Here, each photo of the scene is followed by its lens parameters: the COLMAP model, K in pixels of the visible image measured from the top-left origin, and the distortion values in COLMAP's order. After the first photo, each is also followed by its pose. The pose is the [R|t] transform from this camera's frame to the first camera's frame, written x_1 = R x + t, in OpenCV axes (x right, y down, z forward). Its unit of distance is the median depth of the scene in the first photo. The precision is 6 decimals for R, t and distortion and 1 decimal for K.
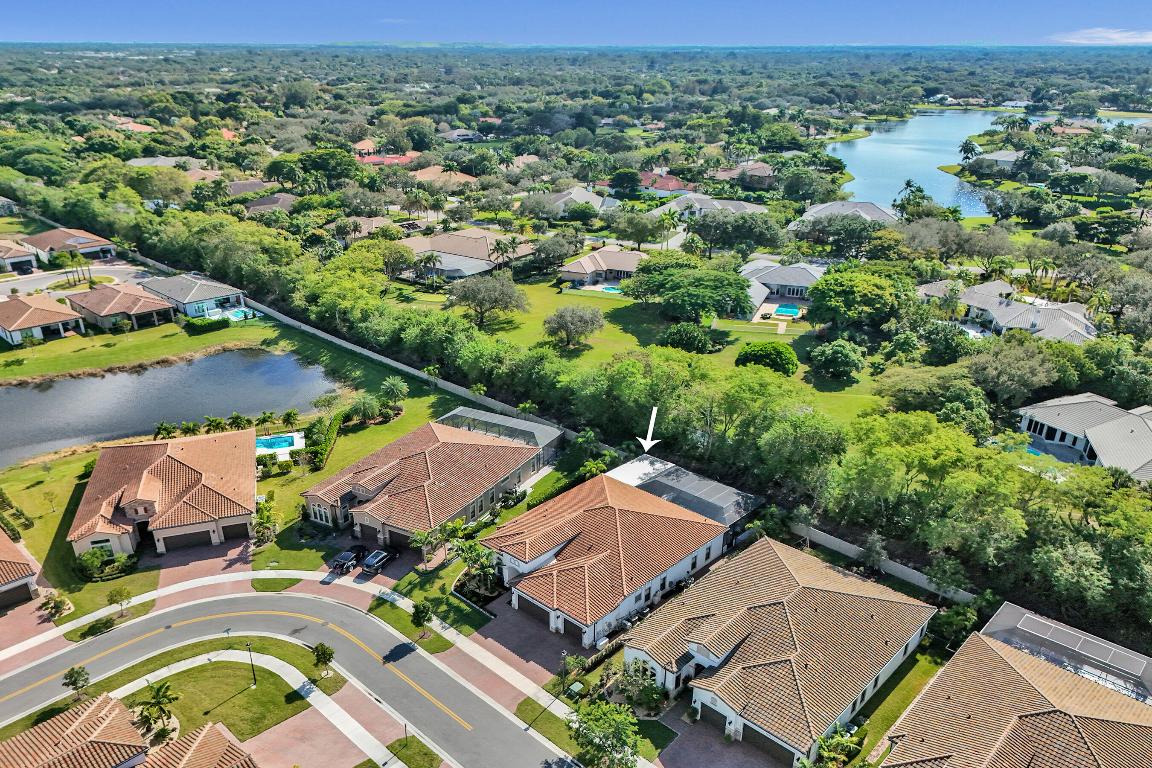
lens RADIAL K [[868.5, 0, 576.0], [0, 868.5, 384.0], [0, 0, 1]] dist [0.098582, -0.137684]
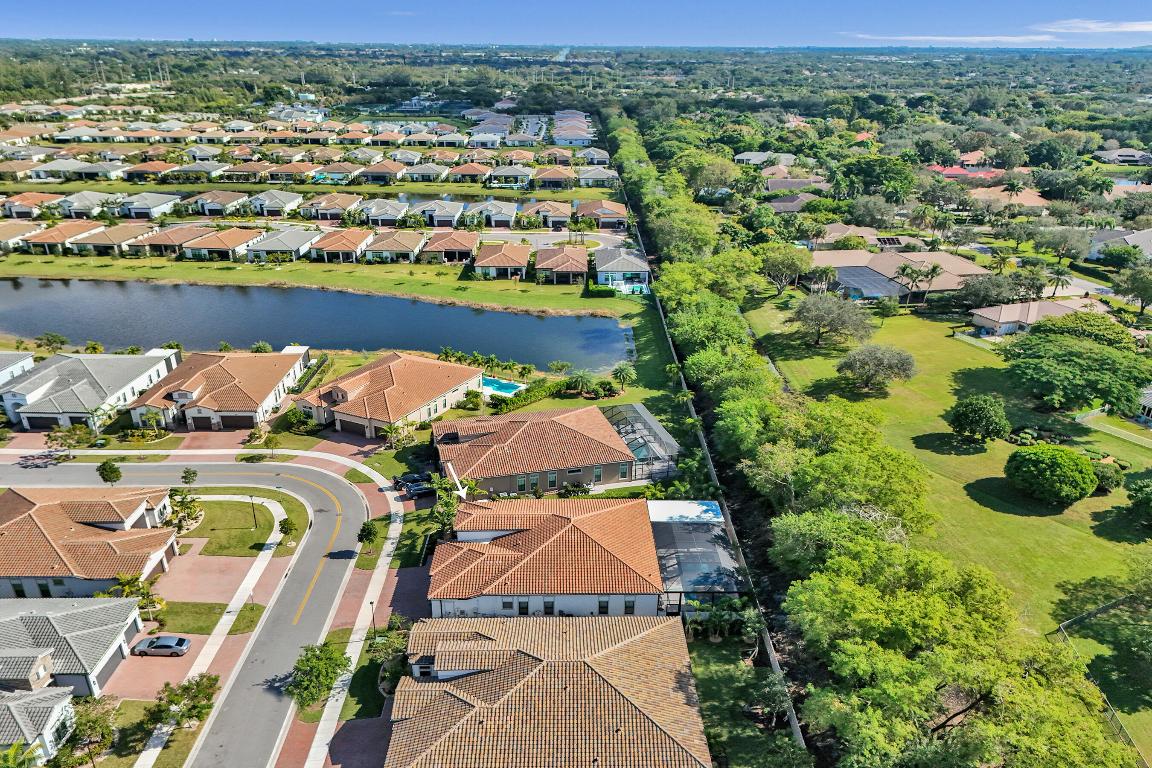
lens RADIAL K [[868.5, 0, 576.0], [0, 868.5, 384.0], [0, 0, 1]] dist [0.098582, -0.137684]
pose [[0.696644, 0.261485, -0.668067, 0.459757], [-0.265032, 0.959139, 0.099043, -0.071790], [0.666668, 0.108061, 0.737480, 0.190527]]
